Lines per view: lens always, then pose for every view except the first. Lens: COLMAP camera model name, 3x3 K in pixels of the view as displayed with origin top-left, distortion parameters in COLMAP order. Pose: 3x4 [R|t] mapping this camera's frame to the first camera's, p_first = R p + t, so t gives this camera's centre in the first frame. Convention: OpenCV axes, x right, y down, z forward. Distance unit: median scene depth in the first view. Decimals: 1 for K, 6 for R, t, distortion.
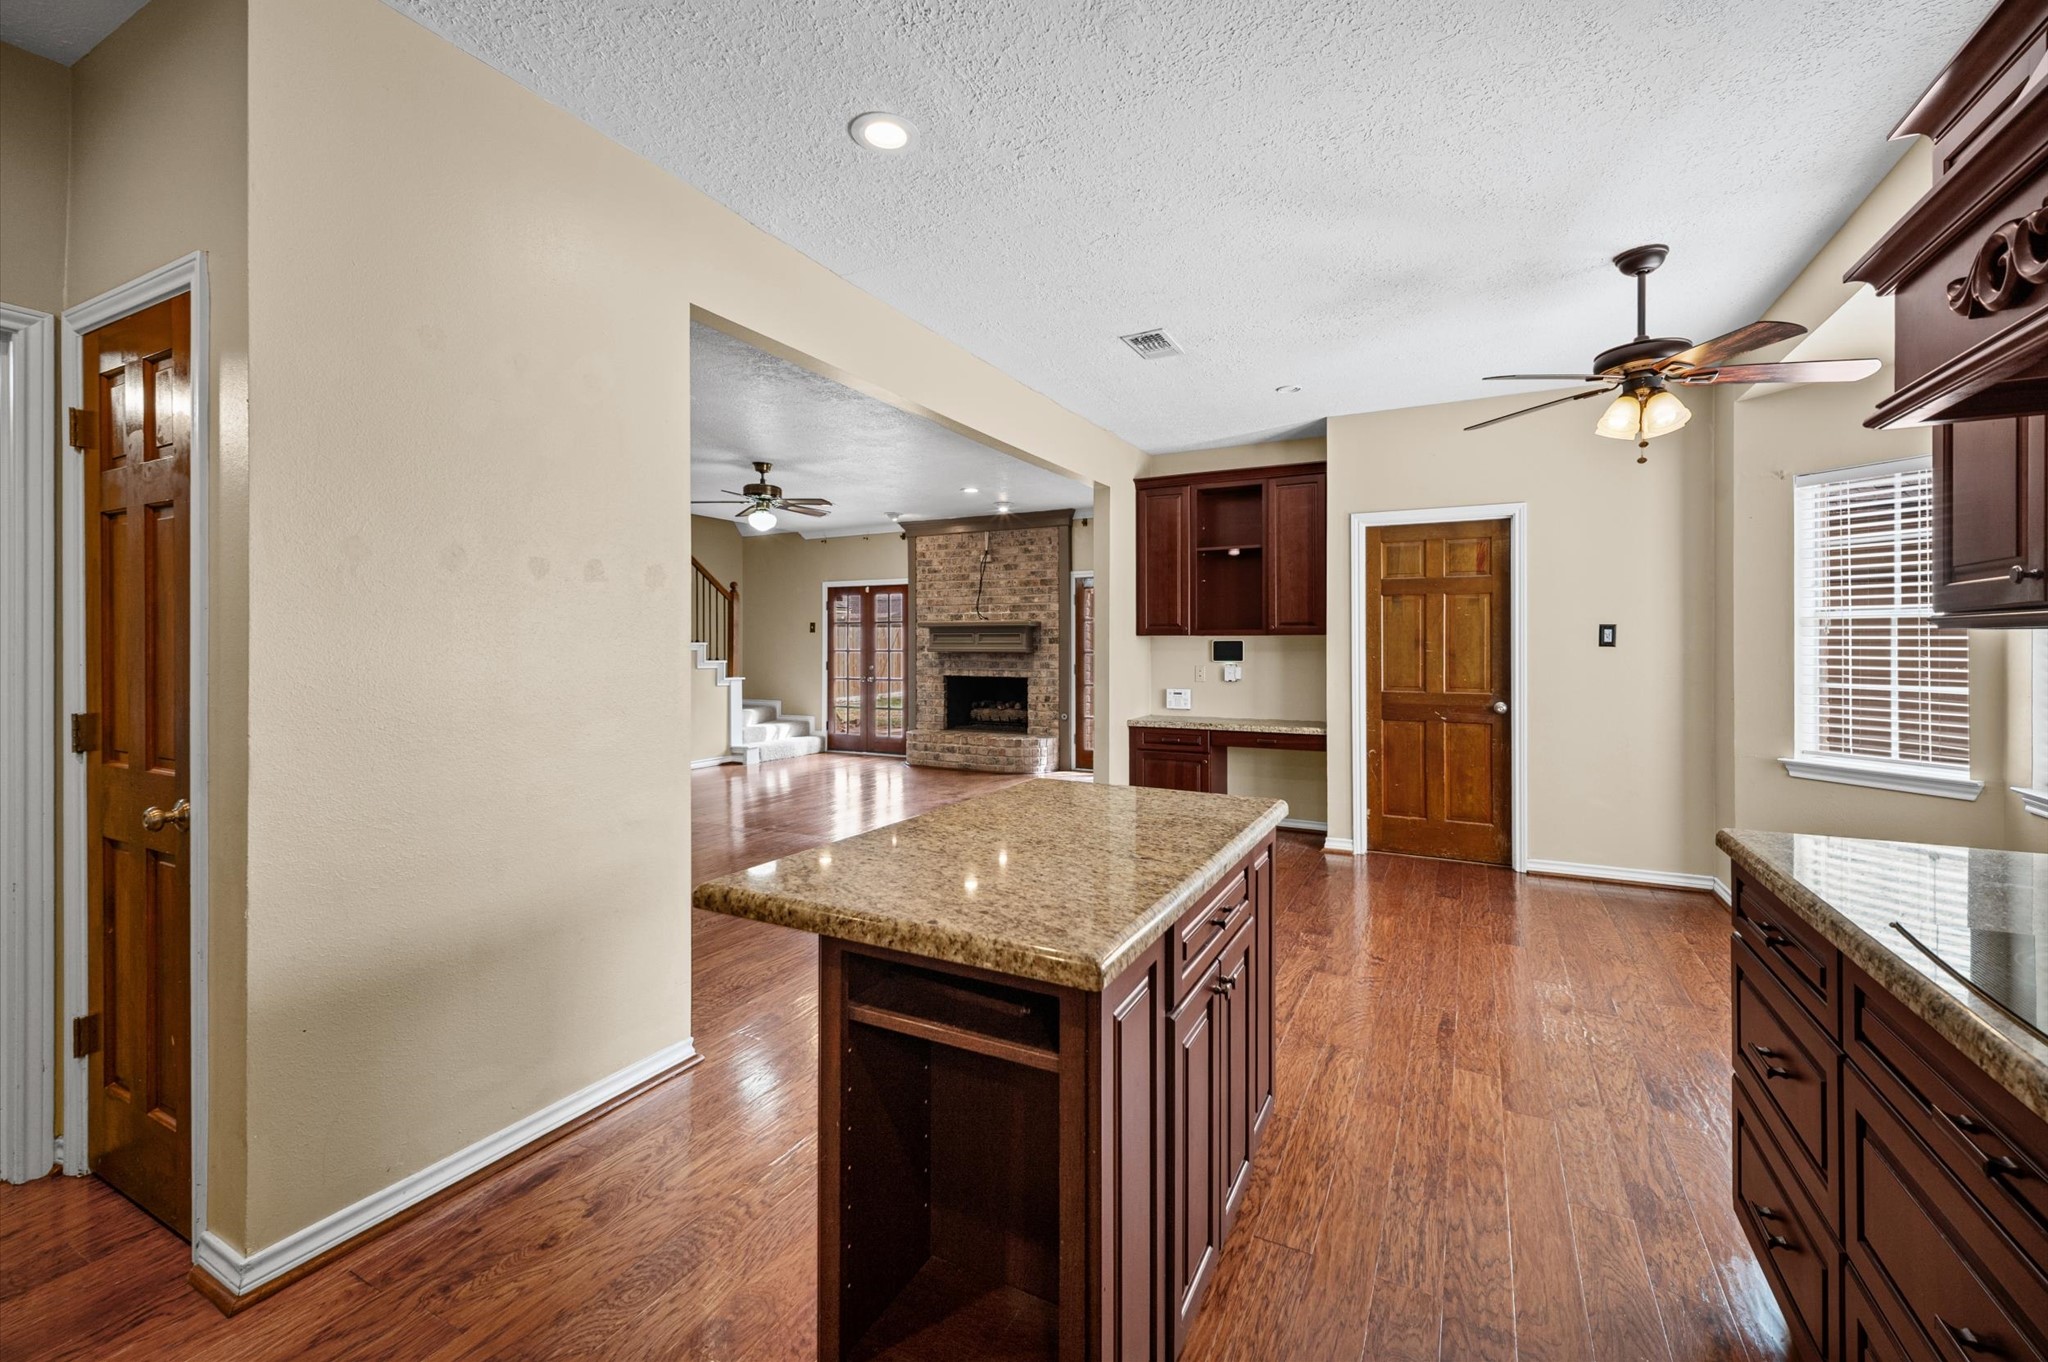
lens RADIAL K [[844.9, 0, 1034.3], [0, 844.9, 649.7], [0, 0, 1]] dist [0.001237, -0.000011]
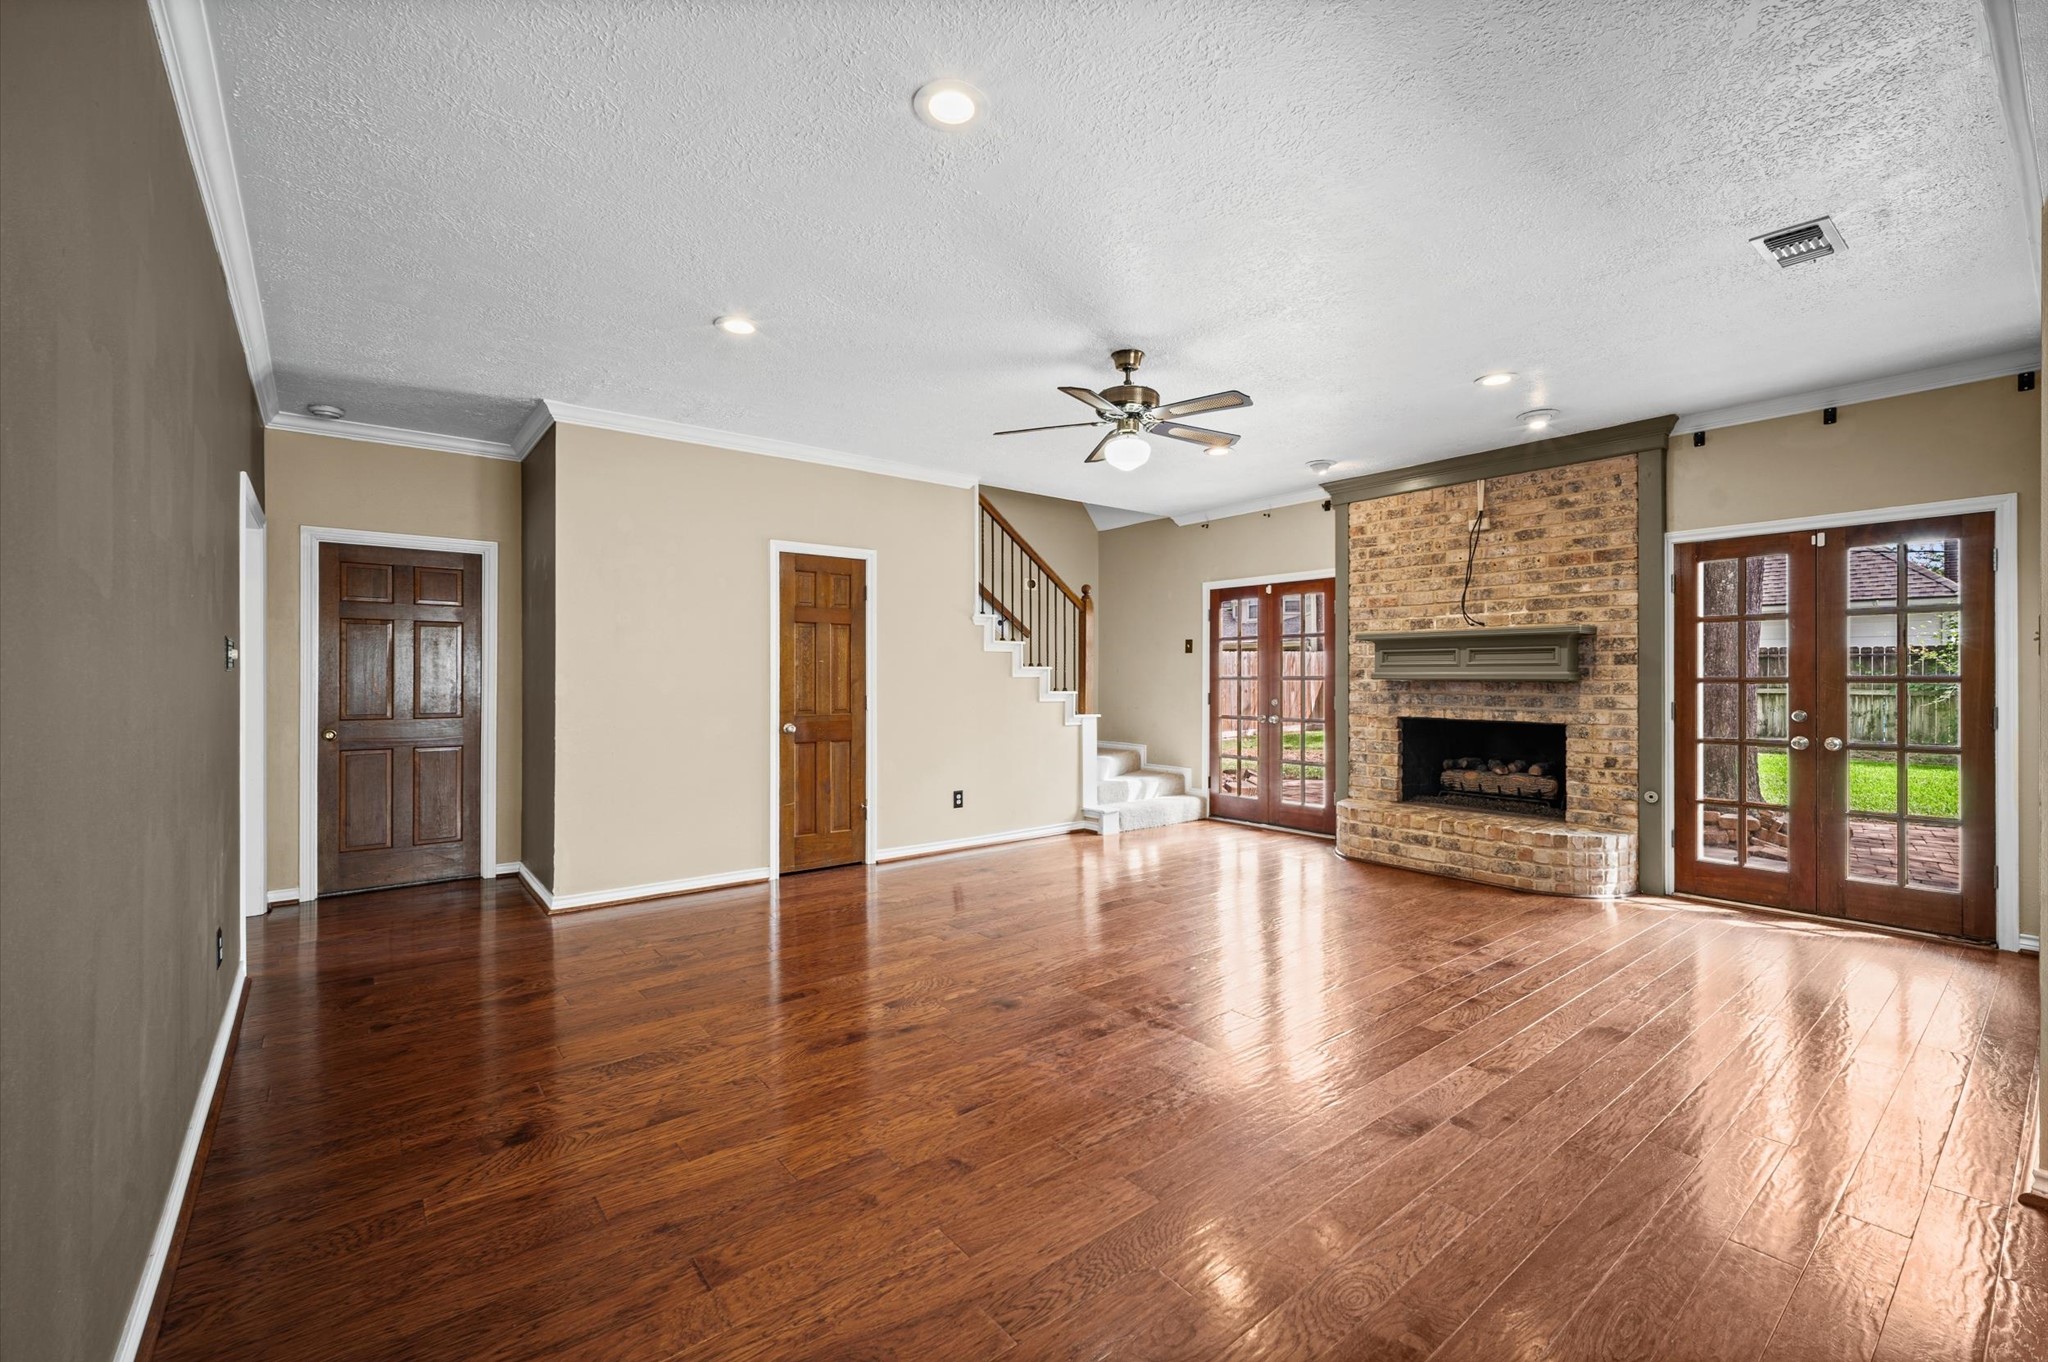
lens RADIAL K [[847.4, 0, 1024.0], [0, 847.4, 681.0], [0, 0, 1]] dist [0.007285, 0.000028]
pose [[0.911846, 0.000485, -0.410531, -0.102860], [0.000881, 0.999995, 0.003138, 0.001467], [0.410531, -0.003223, 0.911841, 0.307150]]
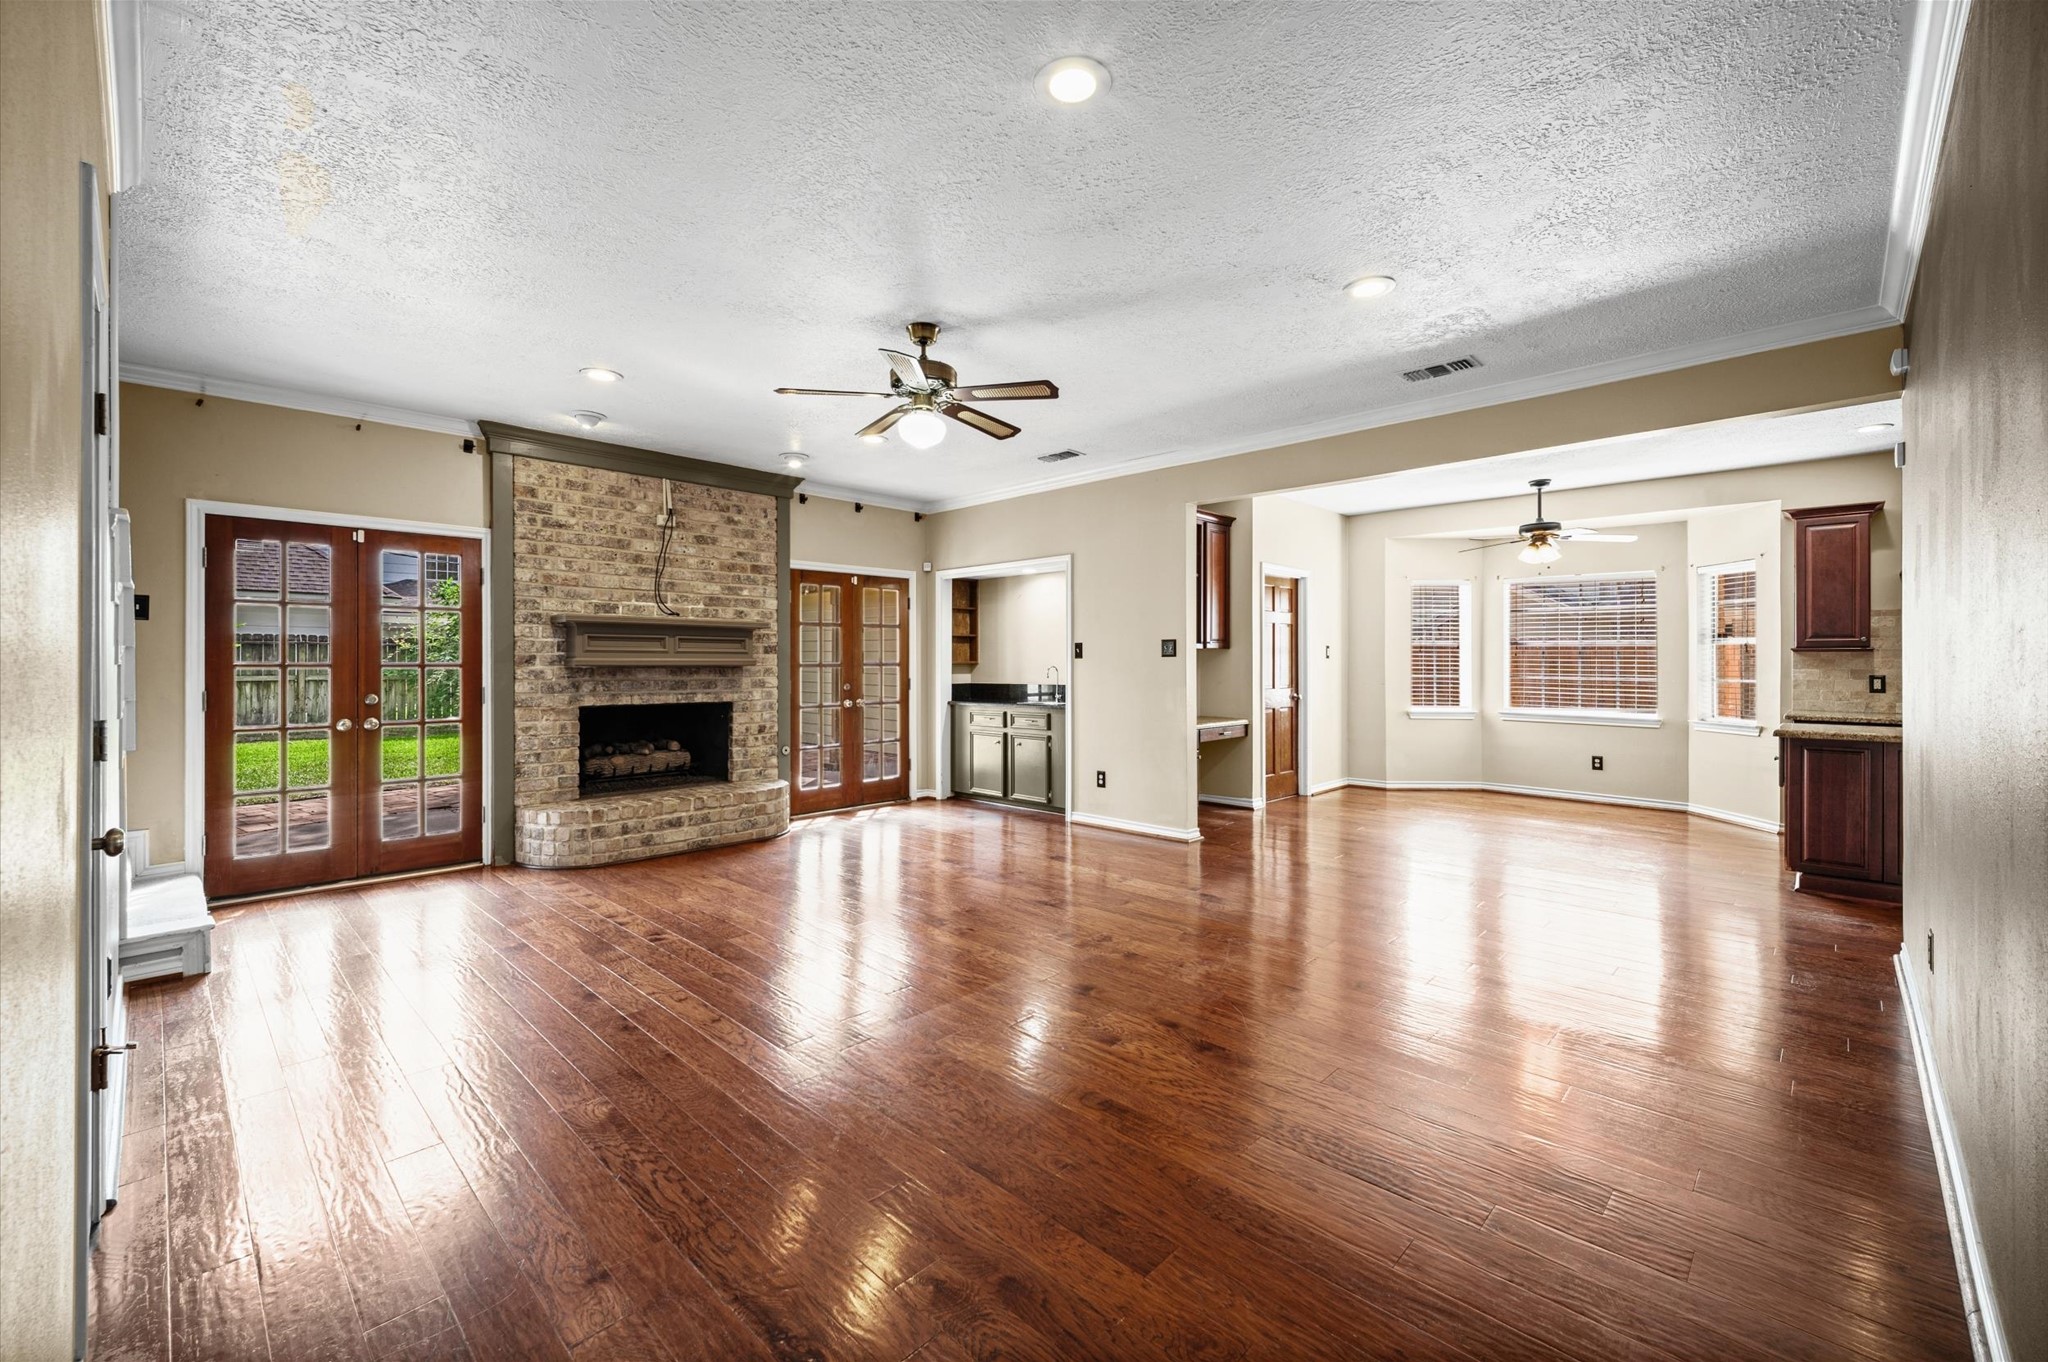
lens RADIAL K [[839.9, 0, 1031.3], [0, 839.9, 663.6], [0, 0, 1]] dist [-0.000686, 0.000128]
pose [[0.280600, -0.002077, 0.959823, -0.585193], [0.002349, 0.999996, 0.001477, 0.000797], [-0.959822, 0.001840, 0.280603, 0.543347]]
